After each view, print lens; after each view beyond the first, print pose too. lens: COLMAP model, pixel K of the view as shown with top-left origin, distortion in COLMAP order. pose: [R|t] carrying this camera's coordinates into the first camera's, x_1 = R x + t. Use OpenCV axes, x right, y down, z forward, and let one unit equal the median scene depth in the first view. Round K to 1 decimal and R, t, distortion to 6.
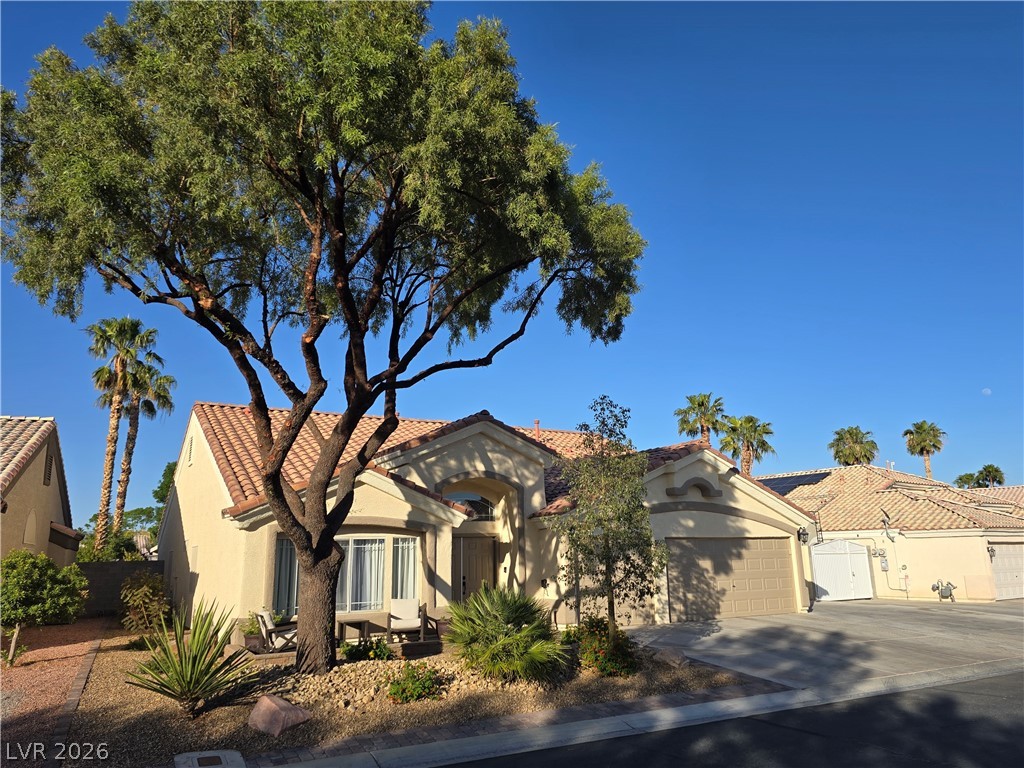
lens RADIAL K [[676.9, 0, 514.7], [0, 676.9, 386.1], [0, 0, 1]] dist [0.078087, -0.074649]
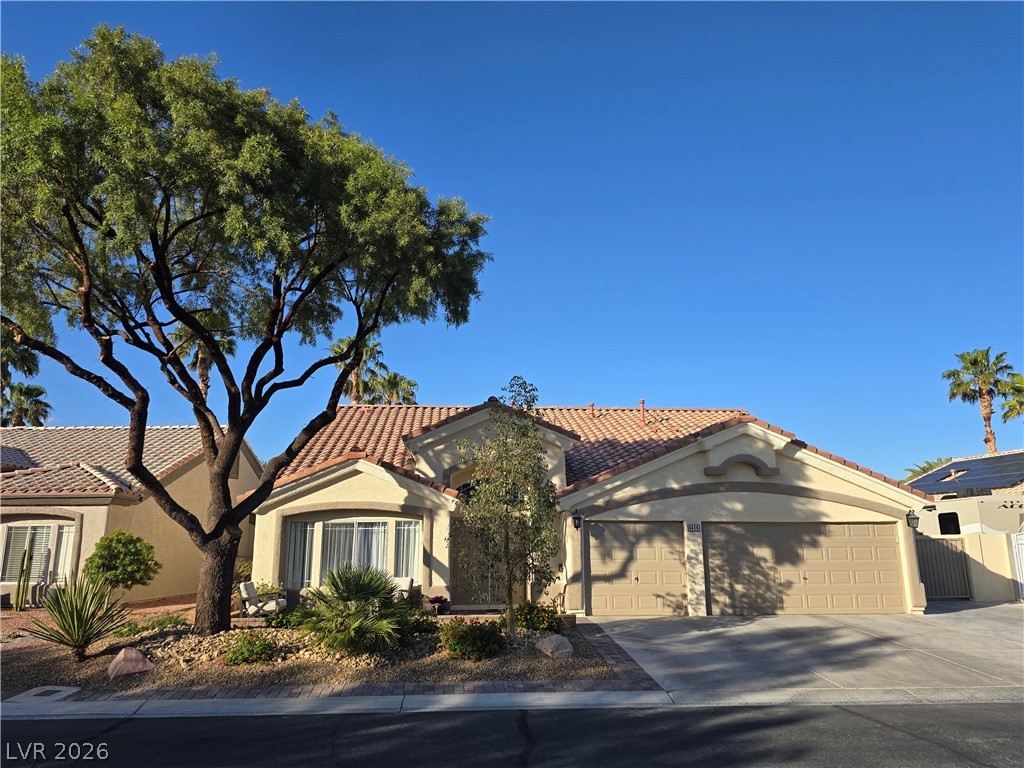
lens RADIAL K [[676.9, 0, 514.7], [0, 676.9, 386.1], [0, 0, 1]] dist [0.078087, -0.074649]
pose [[0.913794, -0.076509, -0.398906, 0.371624], [0.085168, 0.996359, 0.004001, 0.017445], [0.397148, -0.037630, 0.916983, 0.076595]]
